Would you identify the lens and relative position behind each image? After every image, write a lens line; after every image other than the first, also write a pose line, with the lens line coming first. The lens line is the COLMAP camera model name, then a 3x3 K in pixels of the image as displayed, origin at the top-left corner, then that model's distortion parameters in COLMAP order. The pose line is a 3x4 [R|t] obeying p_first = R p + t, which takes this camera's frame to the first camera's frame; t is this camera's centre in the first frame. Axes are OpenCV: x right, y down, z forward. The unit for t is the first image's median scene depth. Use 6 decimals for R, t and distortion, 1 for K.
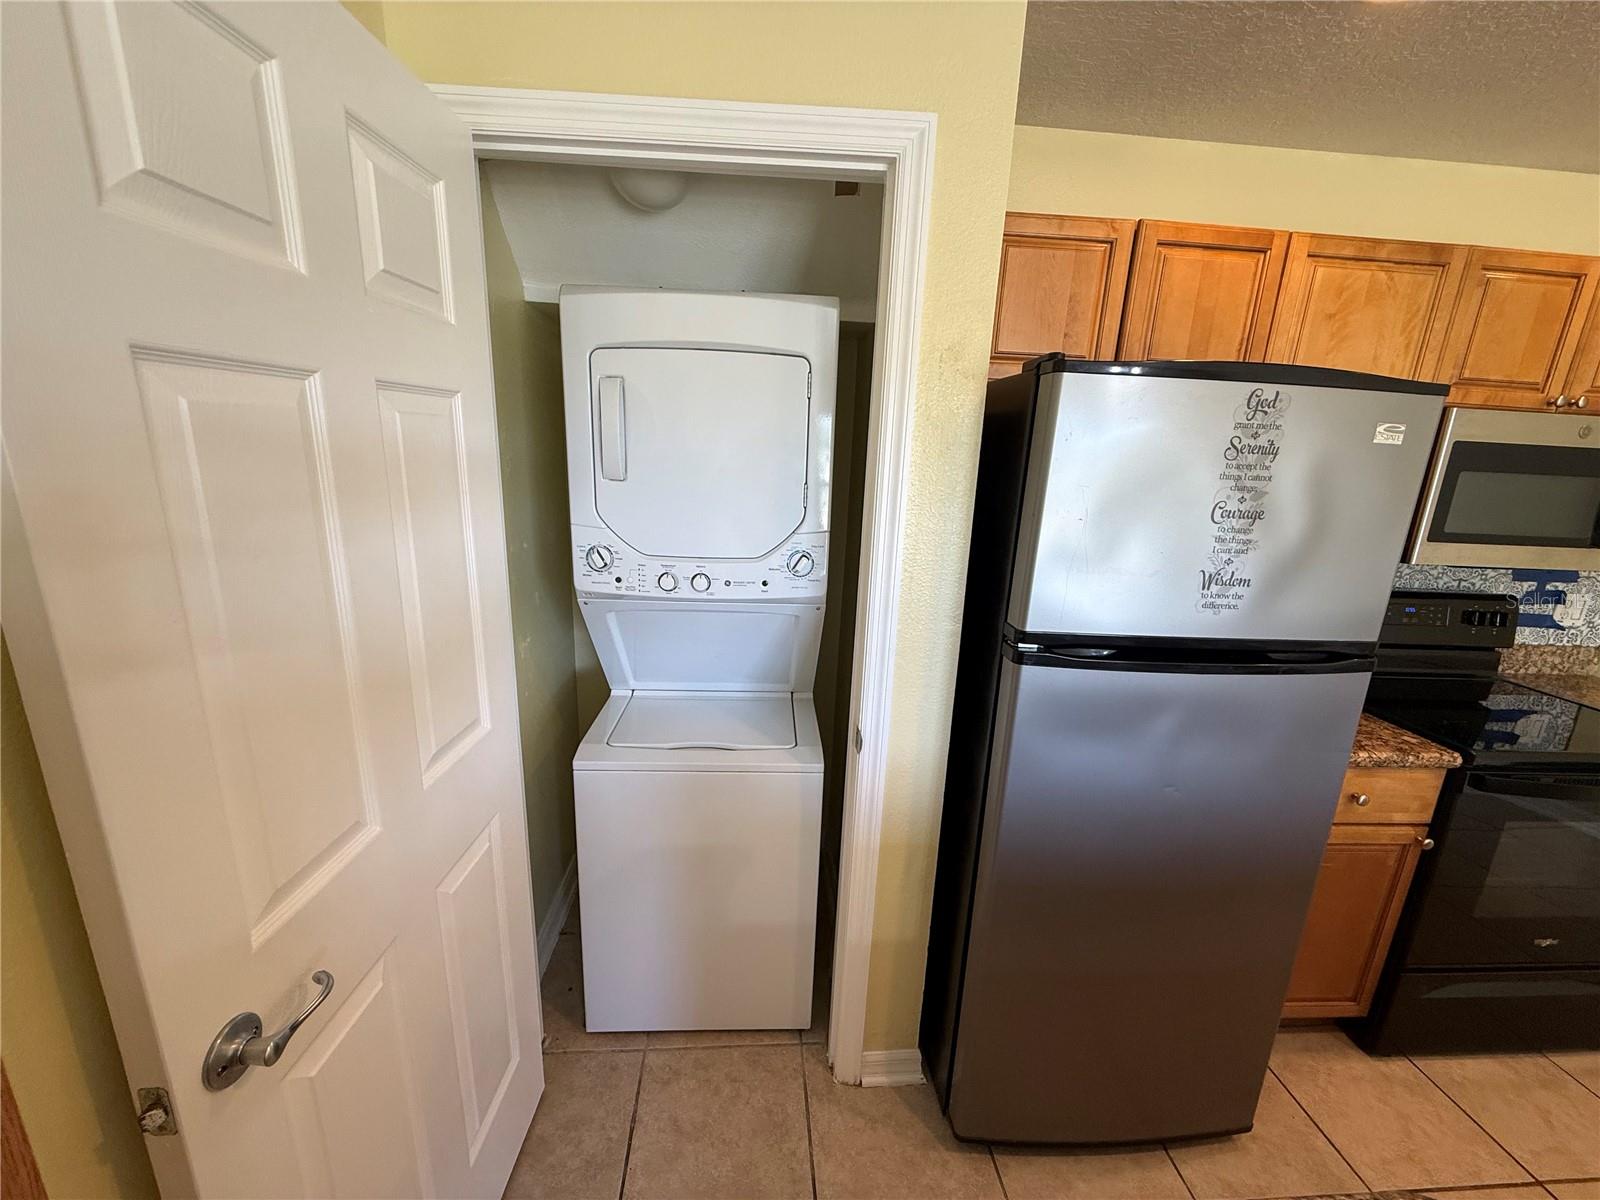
lens RADIAL K [[637.3, 0, 802.5], [0, 637.3, 600.2], [0, 0, 1]] dist [0.002014, -0.000545]
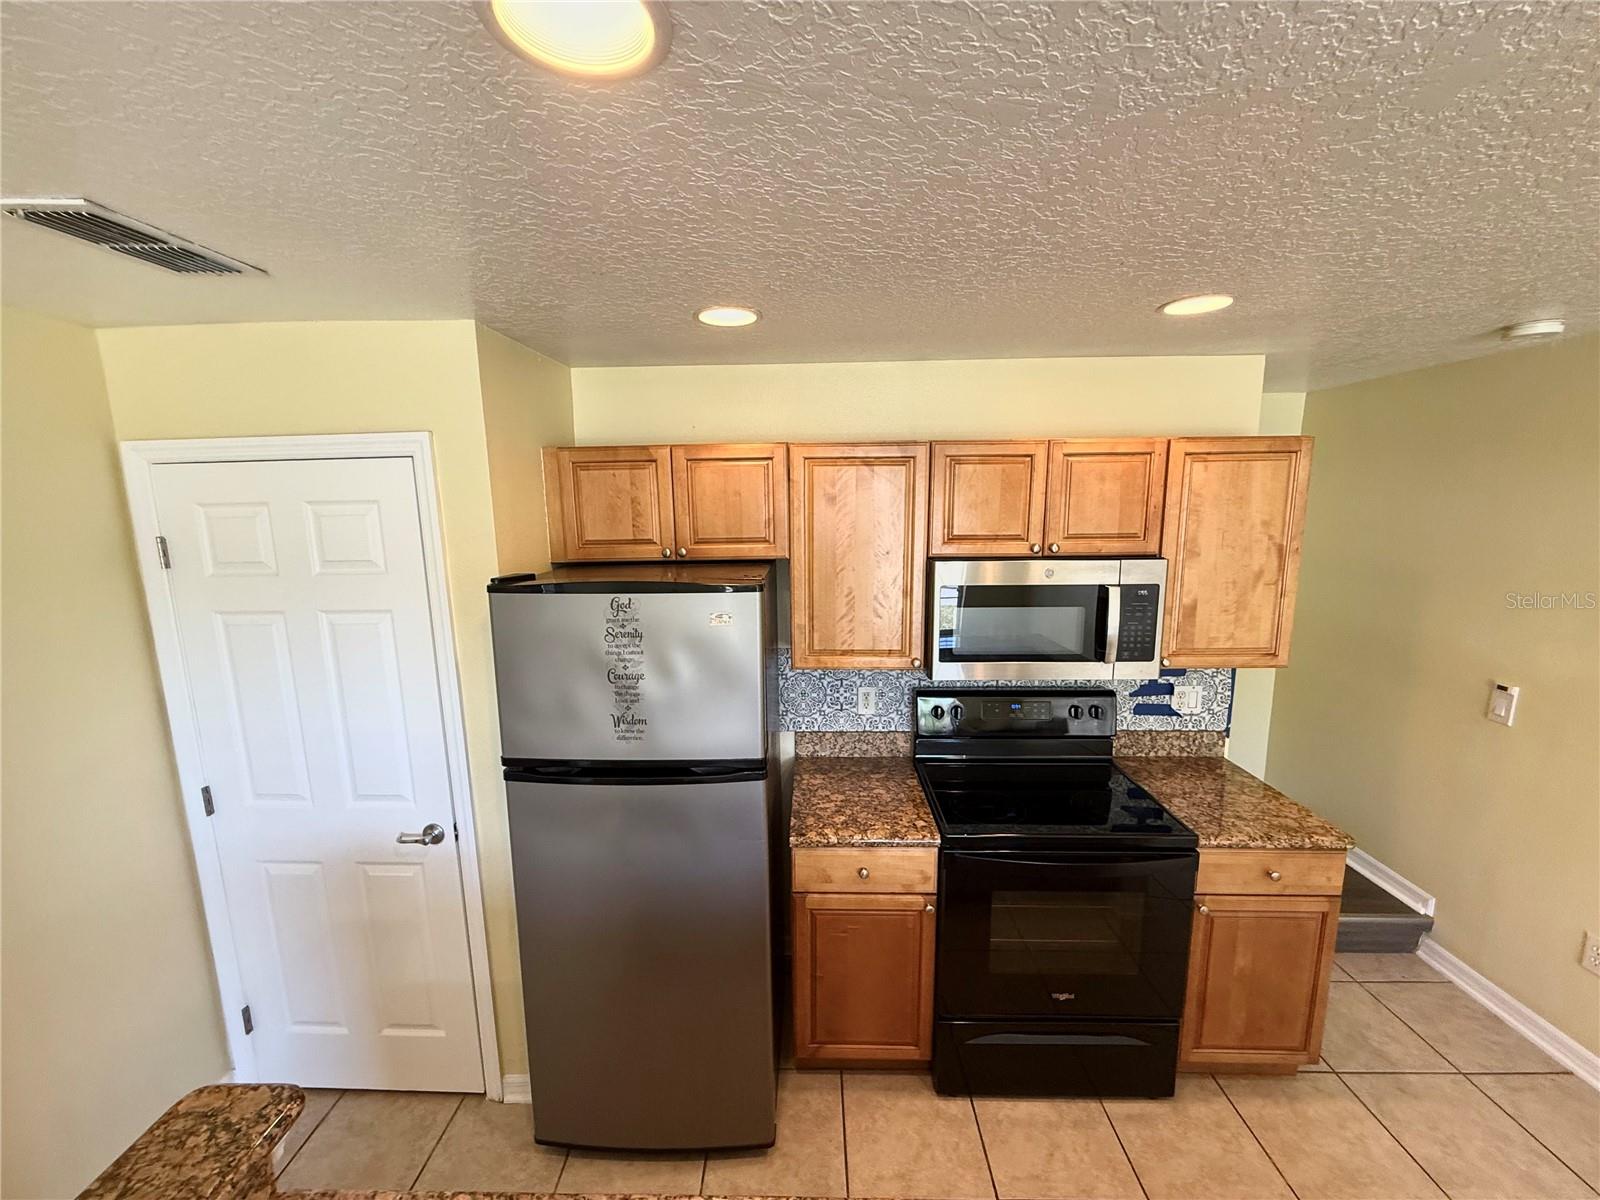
lens RADIAL K [[637.3, 0, 798.3], [0, 637.3, 601.0], [0, 0, 1]] dist [0.002014, -0.000545]
pose [[0.993855, -0.044180, -0.101491, 0.861952], [0.035284, 0.995510, -0.087836, -0.115332], [0.104916, 0.083715, 0.990951, -0.303288]]
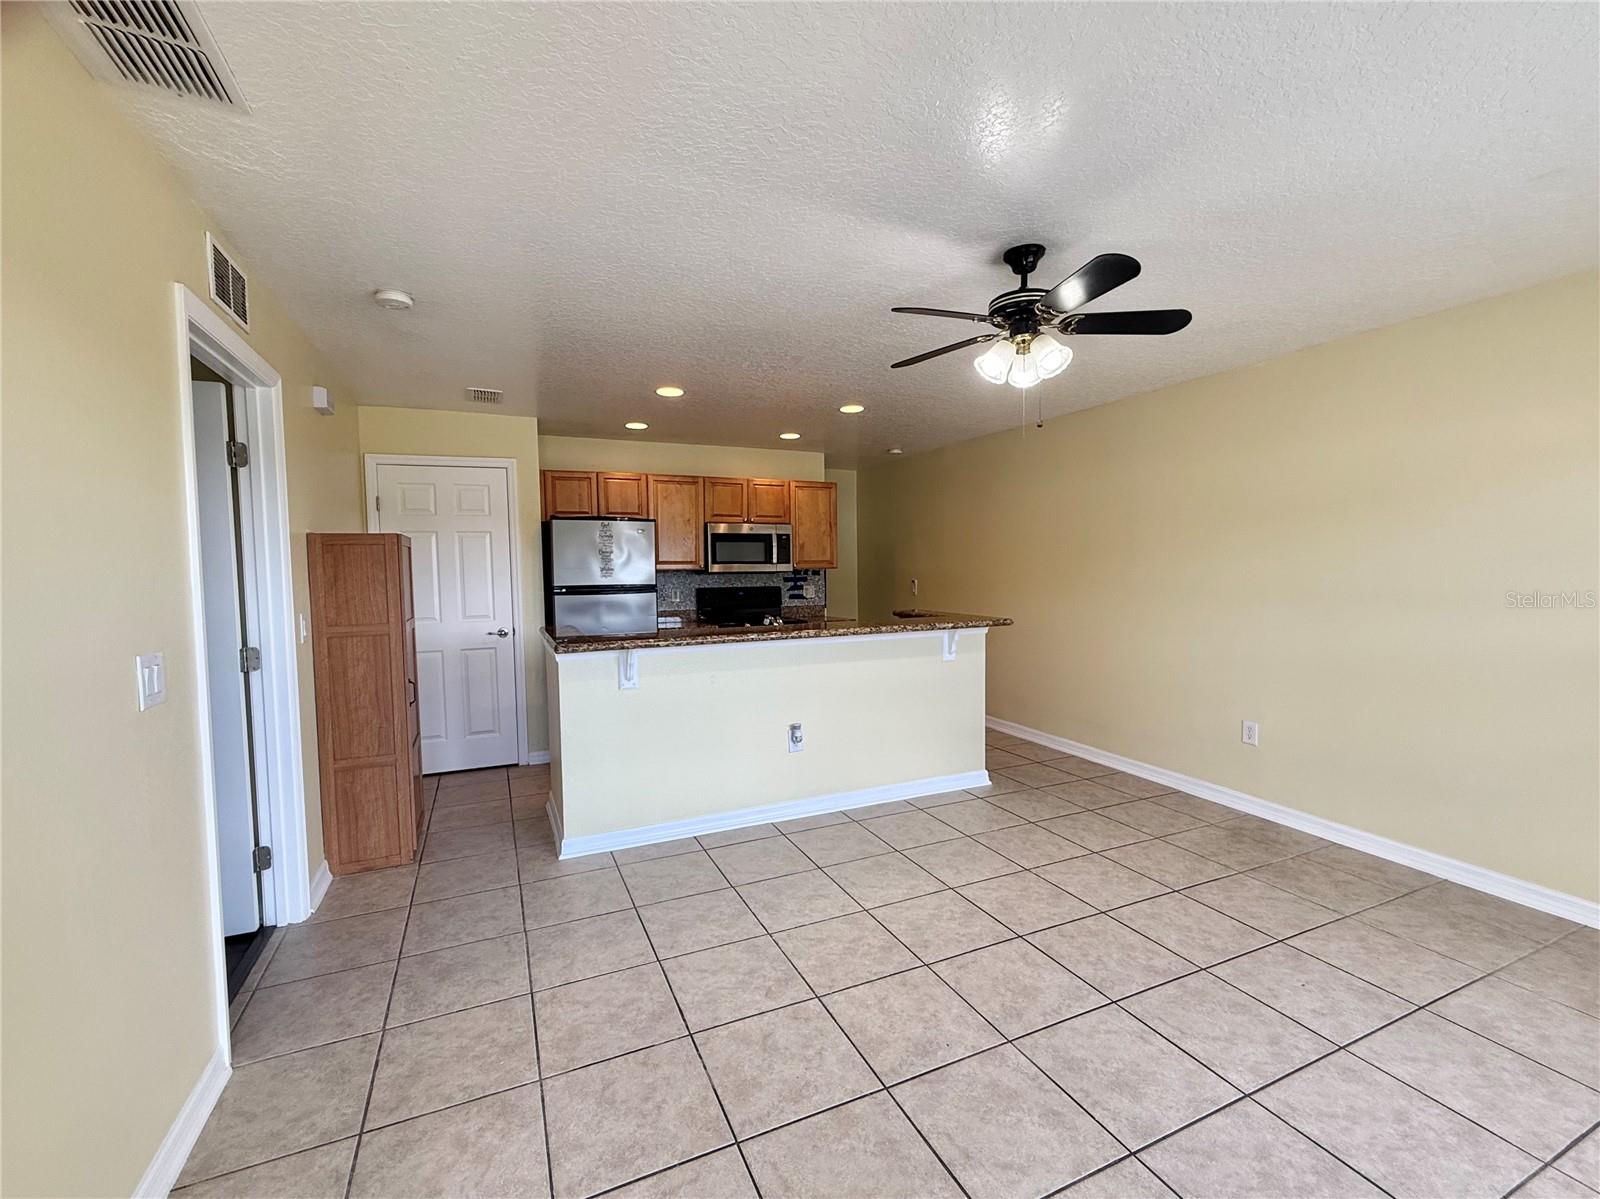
lens RADIAL K [[683.4, 0, 798.9], [0, 683.4, 598.4], [0, 0, 1]] dist [-0.001337, 0.000907]
pose [[0.936731, -0.076696, 0.341544, 0.231690], [0.142516, 0.974736, -0.171984, 0.729670], [-0.319724, 0.209778, 0.923996, -2.260923]]
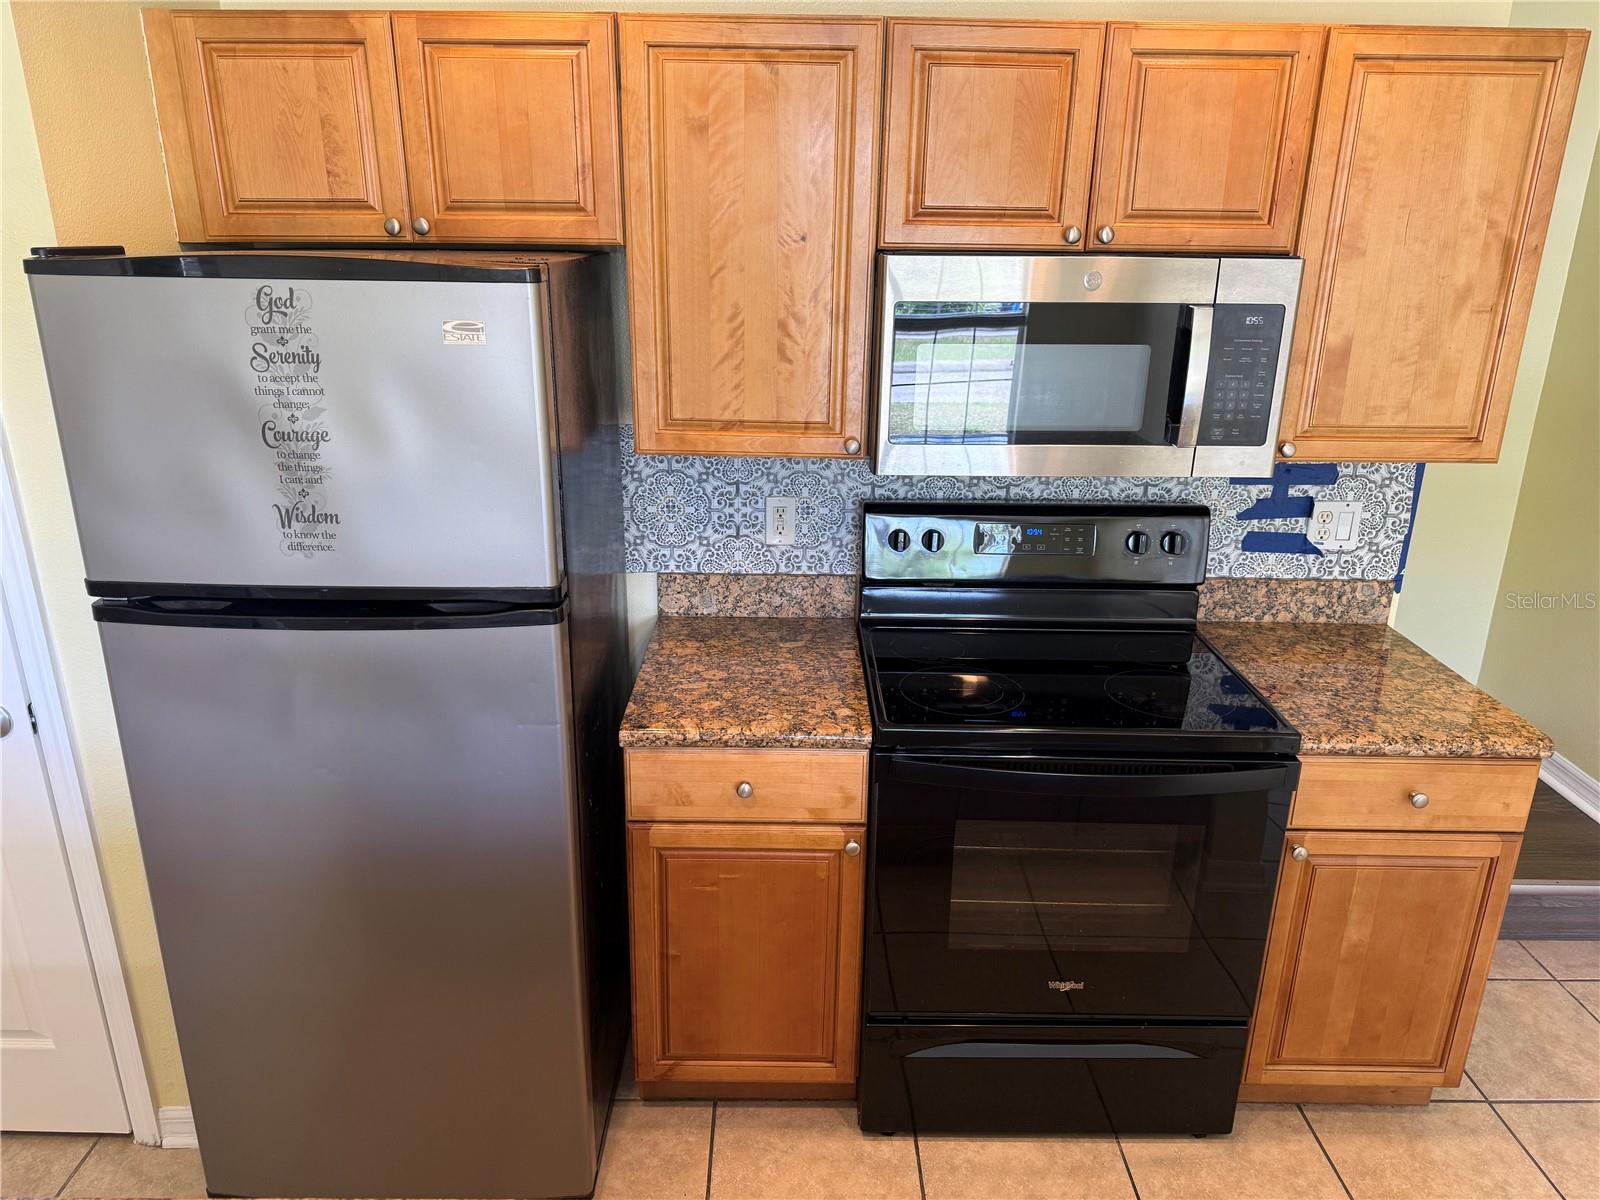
lens RADIAL K [[1136.1, 0, 799.3], [0, 1136.1, 603.5], [0, 0, 1]] dist [0.030727, -0.038145]
pose [[0.997352, -0.012452, -0.071652, 0.997747], [0.018772, 0.995924, 0.088219, -0.026326], [0.070262, -0.089331, 0.993521, -0.301960]]
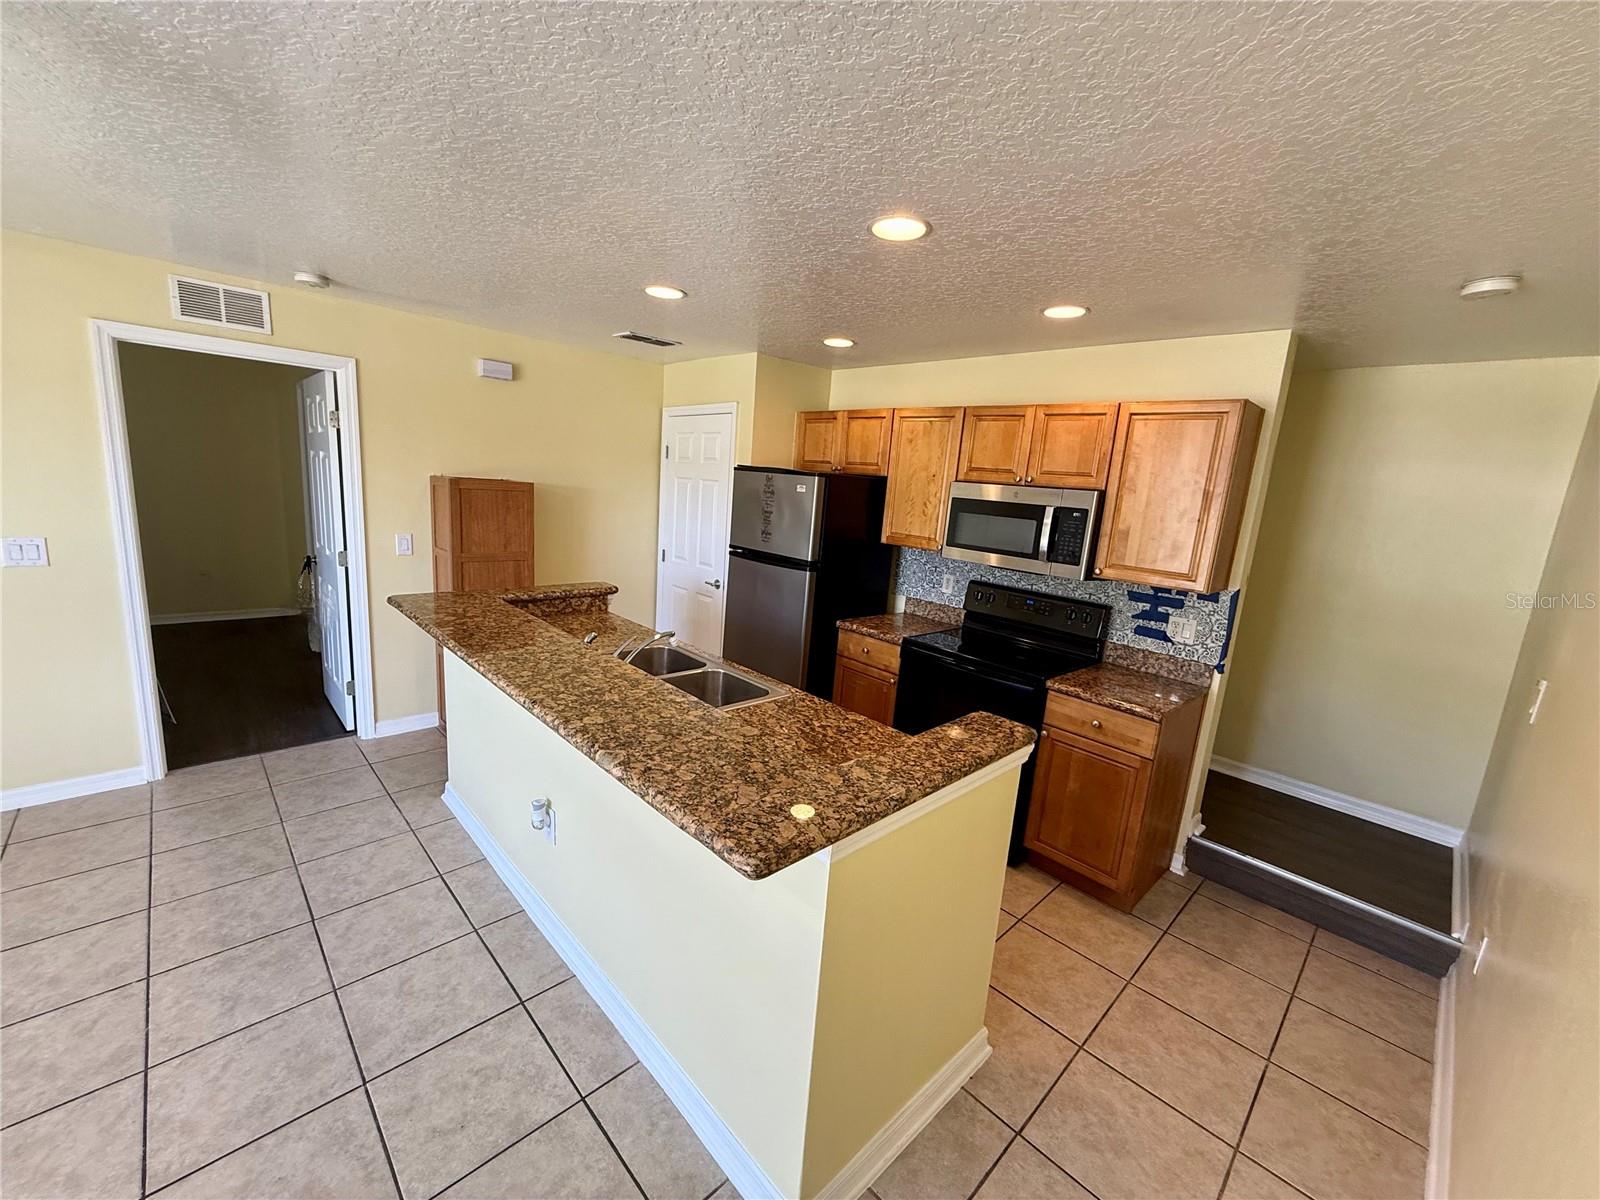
lens RADIAL K [[637.3, 0, 798.7], [0, 637.3, 600.7], [0, 0, 1]] dist [0.002014, -0.000545]
pose [[0.643906, 0.144860, -0.751266, 2.287330], [-0.230376, 0.973052, -0.009829, 0.208519], [0.729597, 0.179402, 0.659926, -0.655132]]
